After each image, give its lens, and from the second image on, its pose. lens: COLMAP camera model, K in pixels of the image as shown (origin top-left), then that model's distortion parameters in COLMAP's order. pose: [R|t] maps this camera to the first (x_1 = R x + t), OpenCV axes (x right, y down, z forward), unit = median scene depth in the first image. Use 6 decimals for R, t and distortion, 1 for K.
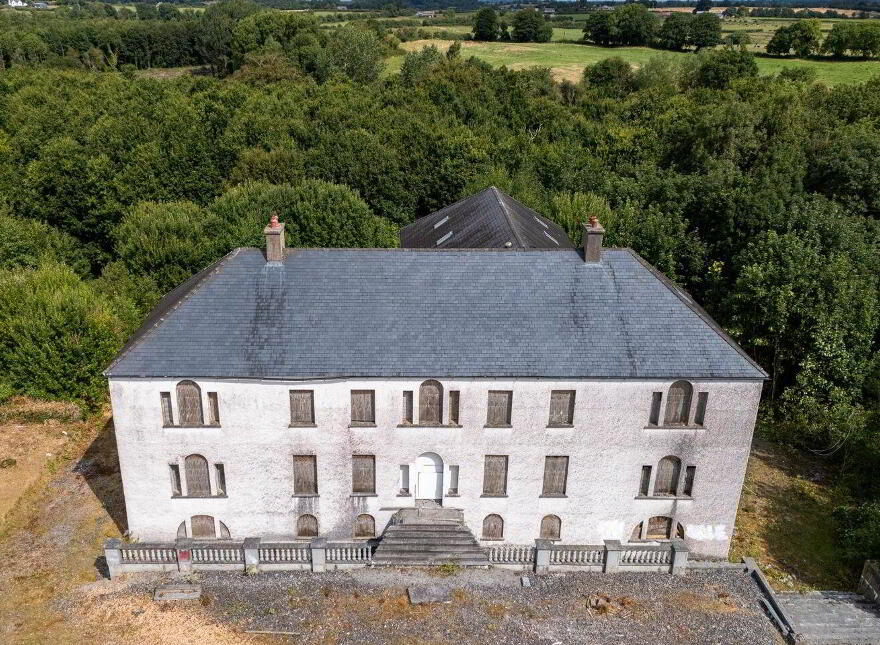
lens RADIAL K [[782.9, 0, 389.9], [0, 782.9, 351.8], [0, 0, 1]] dist [0.080898, -0.010414]
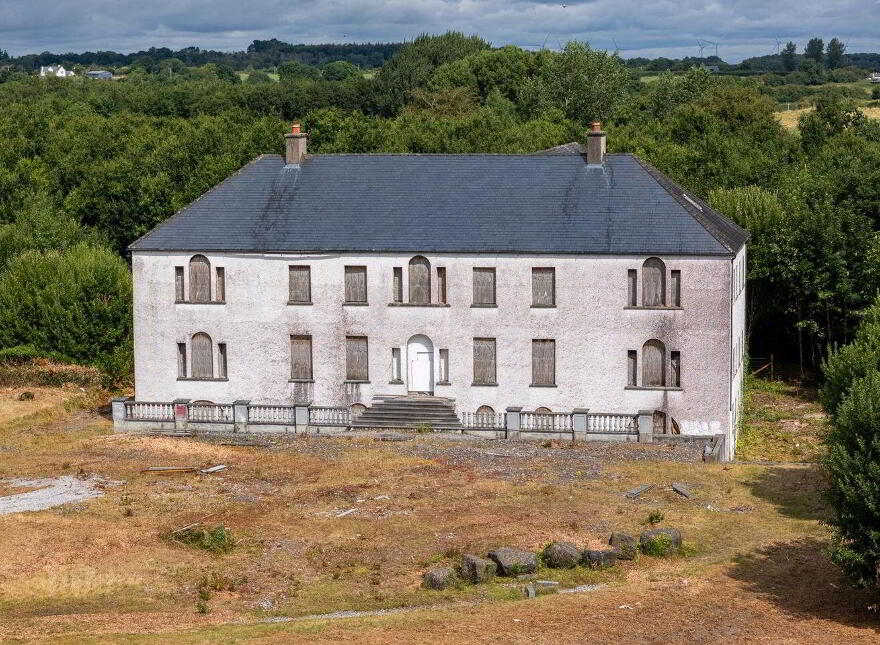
lens RADIAL K [[1965.9, 0, 440.0], [0, 1965.9, 322.5], [0, 0, 1]] dist [-0.187470, 0.210918]
pose [[0.978451, 0.011932, -0.206134, 0.607672], [-0.069432, 0.959206, -0.274050, 0.818417], [0.194455, 0.282457, 0.939364, -1.406866]]
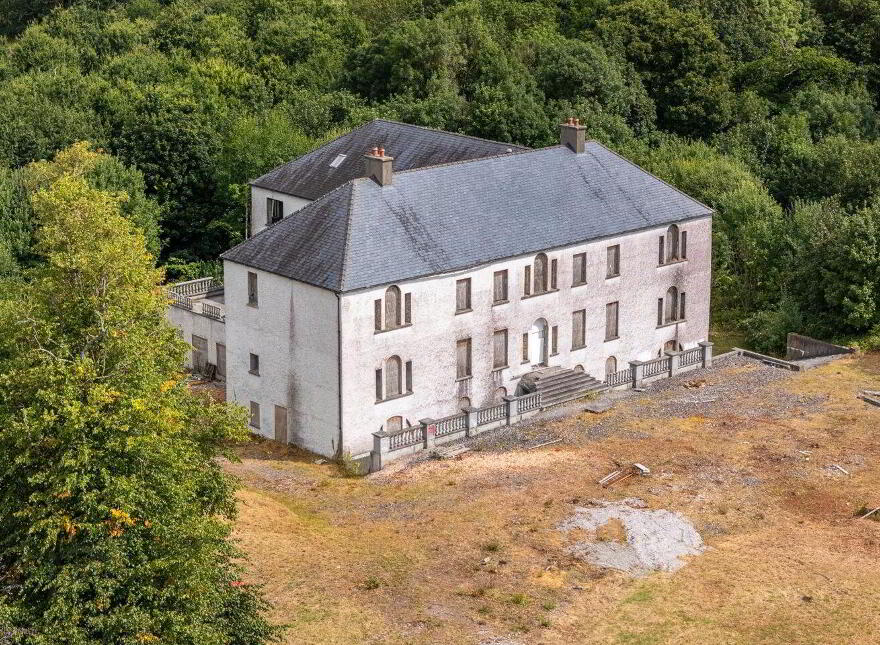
lens RADIAL K [[1965.9, 0, 440.0], [0, 1965.9, 322.5], [0, 0, 1]] dist [-0.187470, 0.210918]
pose [[0.741552, -0.177951, 0.646865, -2.035000], [0.266853, 0.962863, -0.041034, 0.219894], [-0.615541, 0.203047, 0.761499, -1.211890]]
